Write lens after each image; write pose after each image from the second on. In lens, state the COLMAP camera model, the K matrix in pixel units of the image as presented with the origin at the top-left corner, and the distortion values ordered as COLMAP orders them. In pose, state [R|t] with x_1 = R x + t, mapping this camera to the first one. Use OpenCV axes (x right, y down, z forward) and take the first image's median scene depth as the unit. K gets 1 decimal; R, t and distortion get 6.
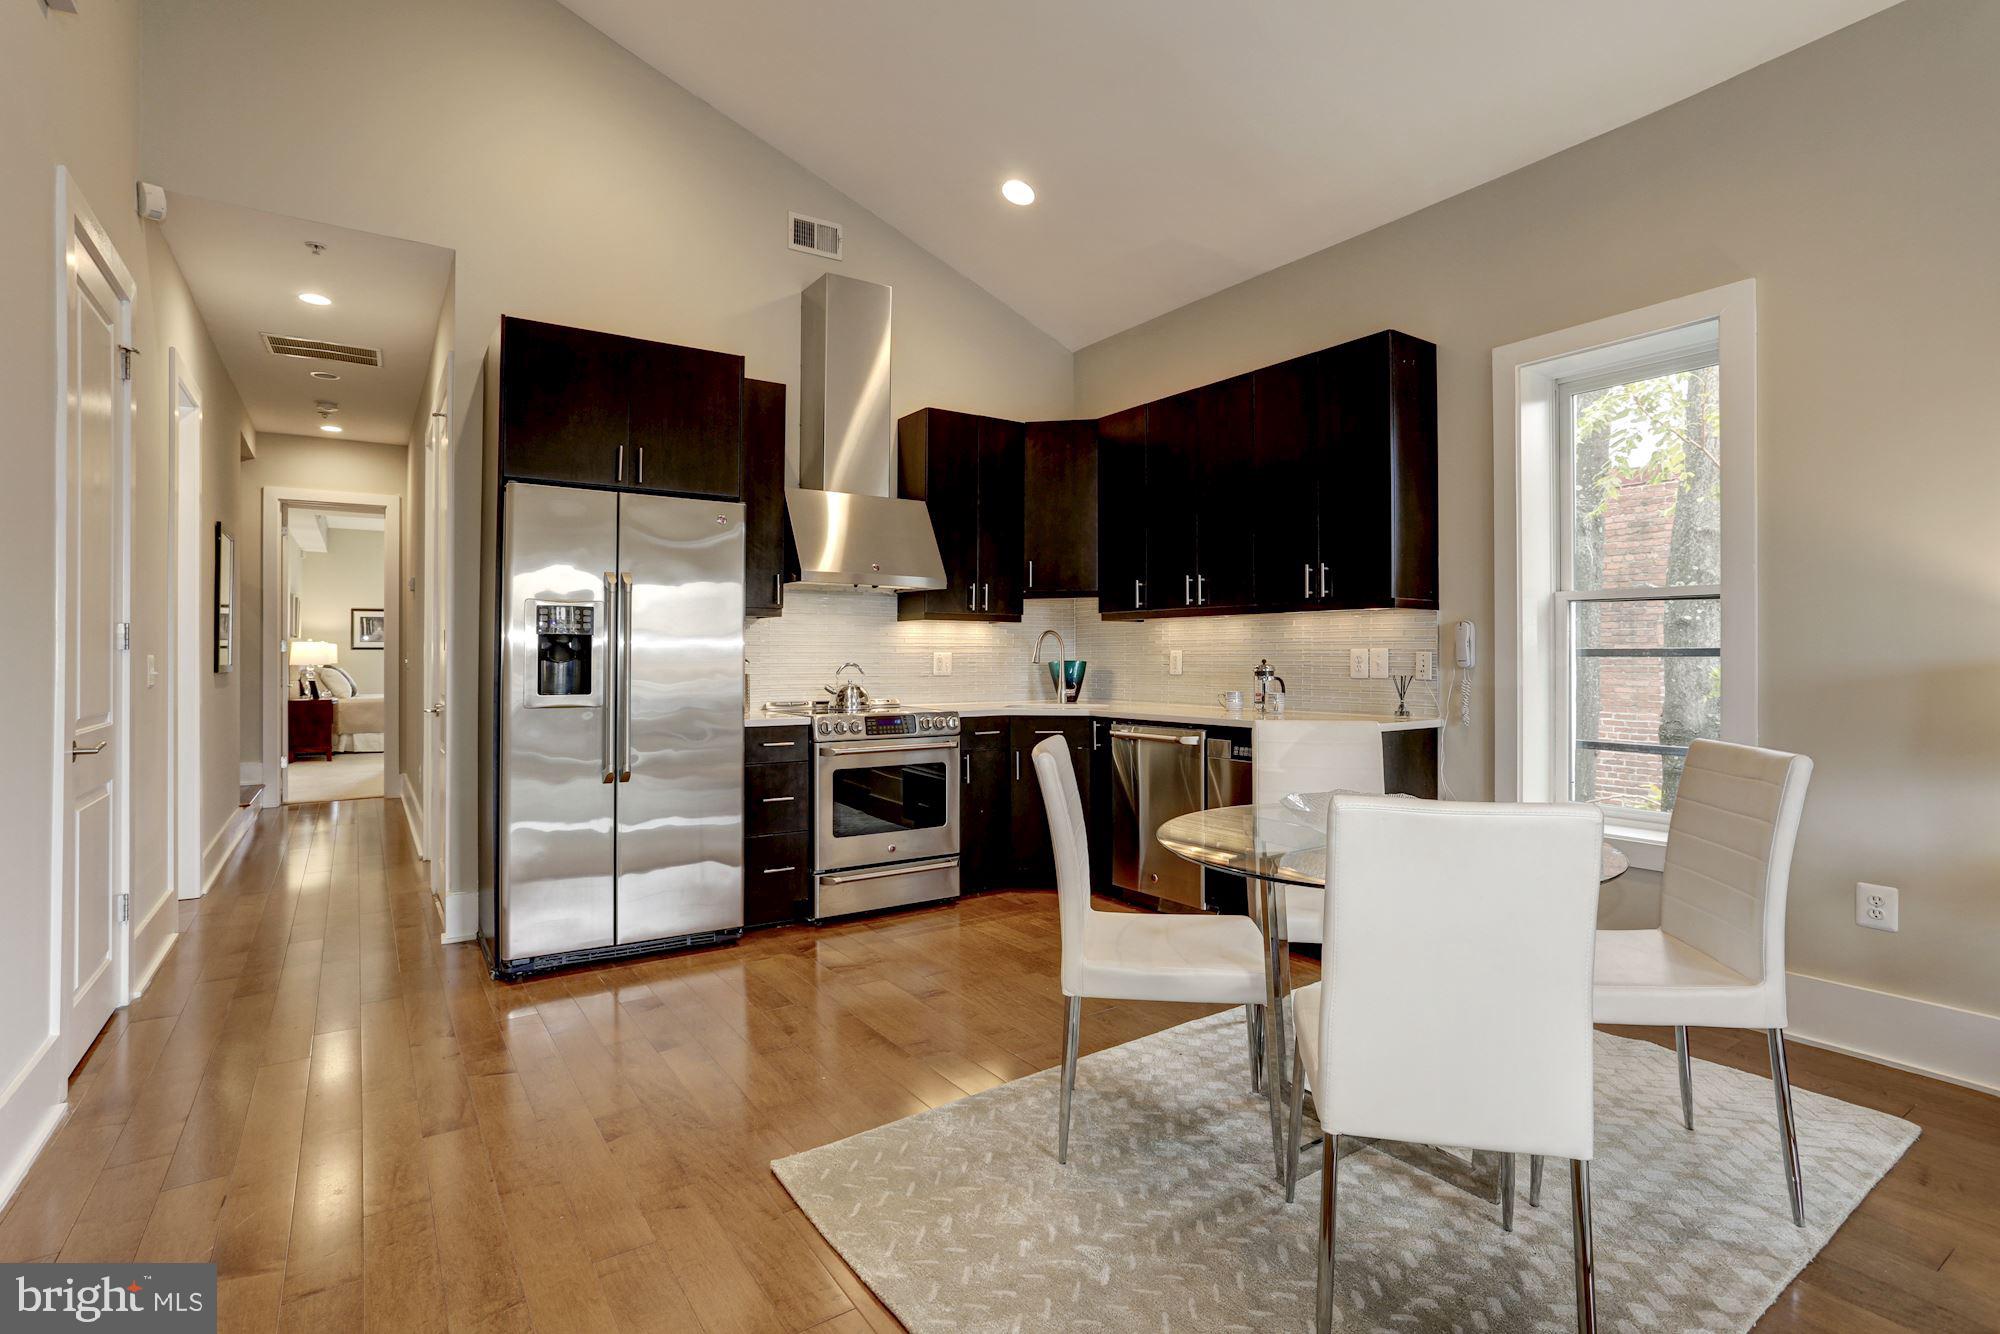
lens RADIAL K [[960.3, 0, 991.6], [0, 960.3, 644.2], [0, 0, 1]] dist [-0.061666, 0.036814]
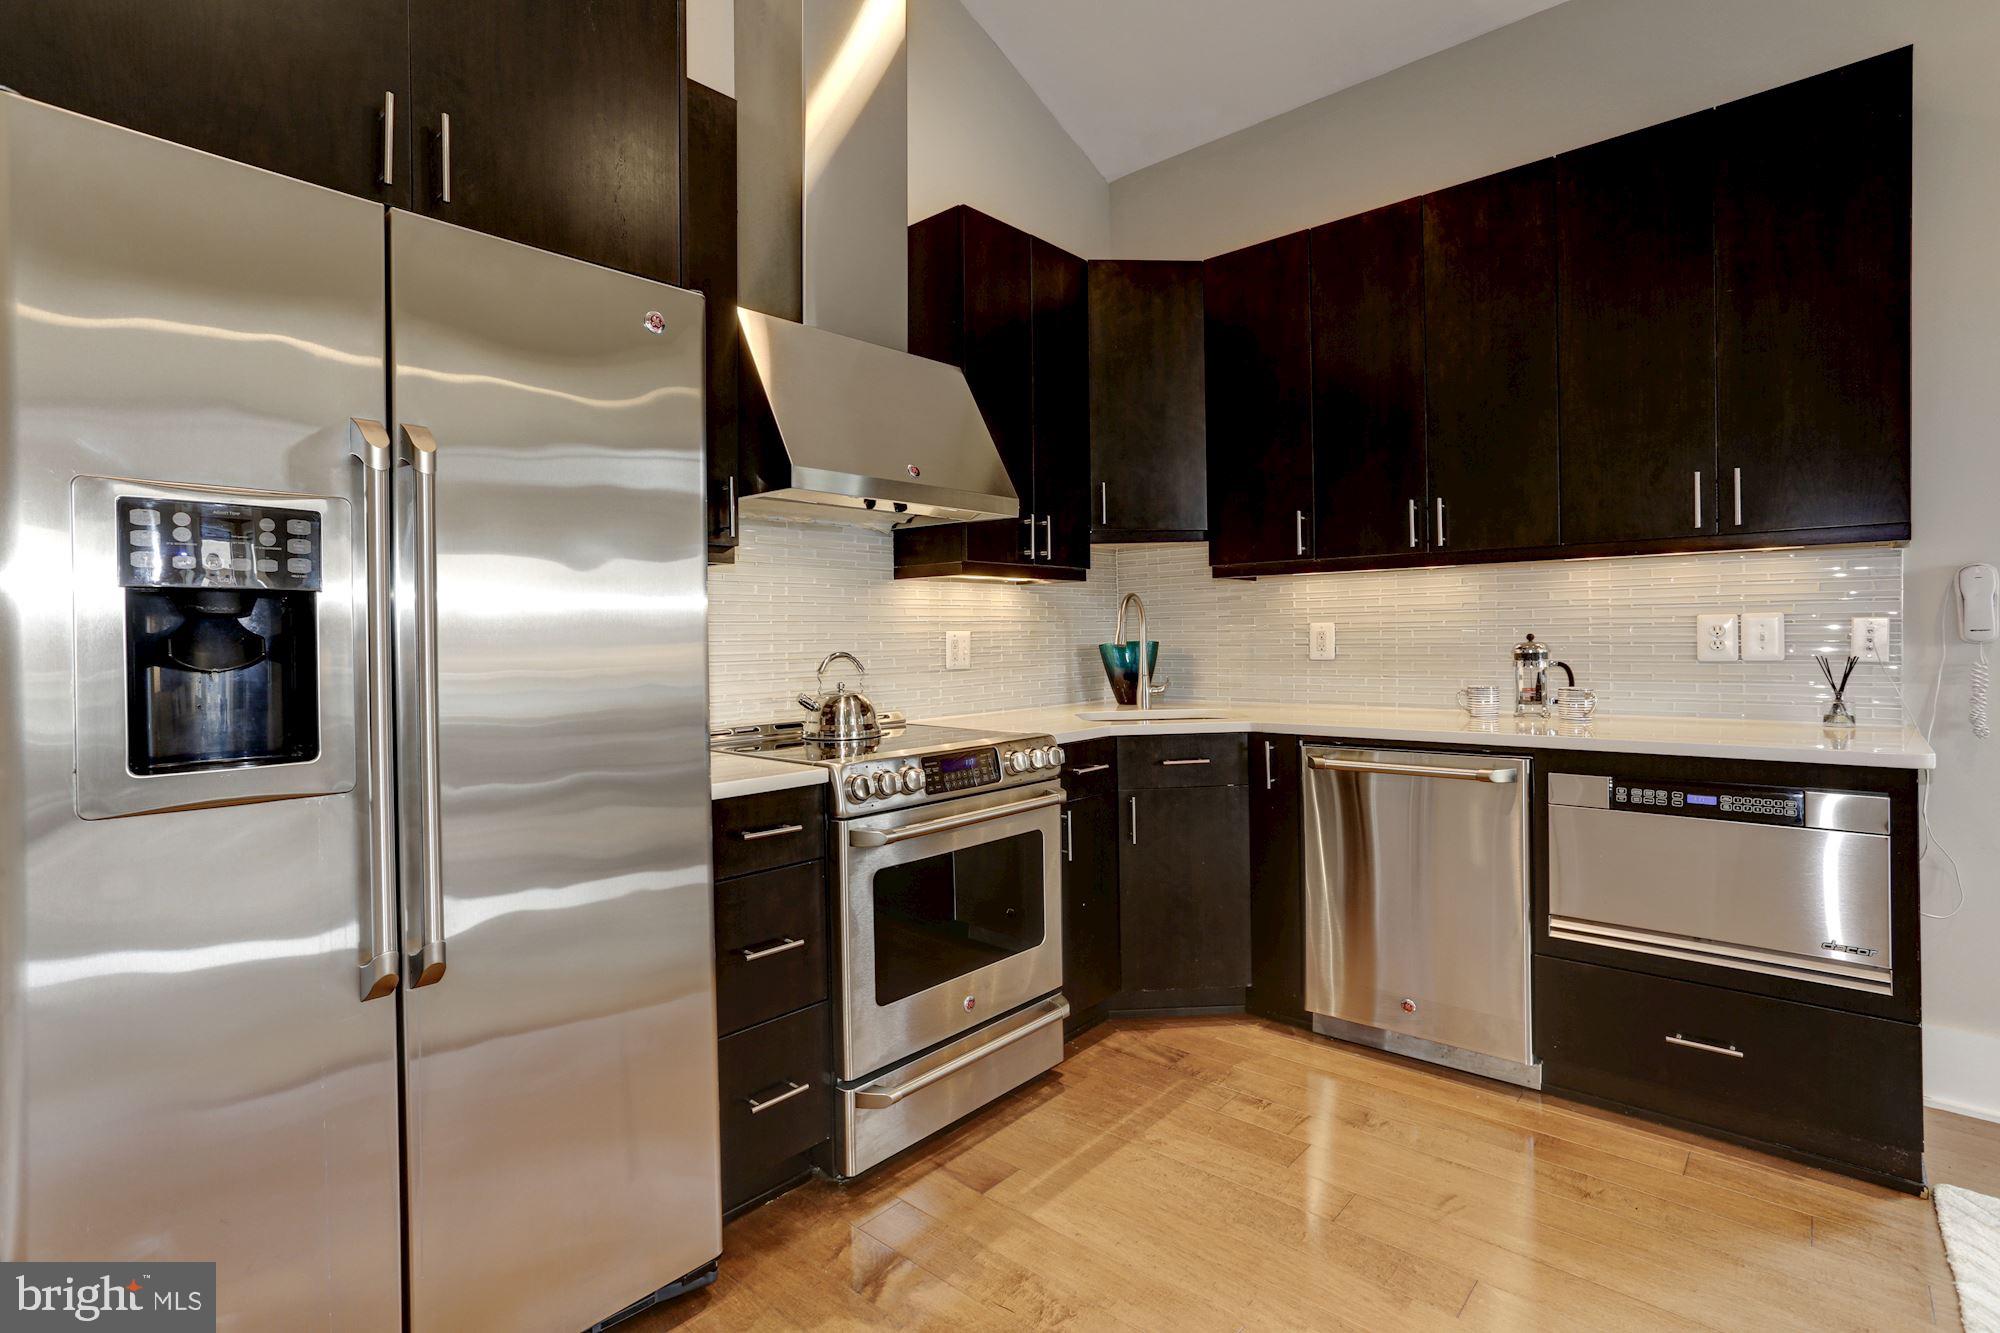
lens RADIAL K [[960.3, 0, 991.6], [0, 960.3, 643.7], [0, 0, 1]] dist [-0.061666, 0.036814]
pose [[0.970086, -0.017593, 0.242124, -0.205246], [0.012905, 0.999698, 0.020937, 0.004533], [-0.242420, -0.017186, 0.970019, 0.470884]]
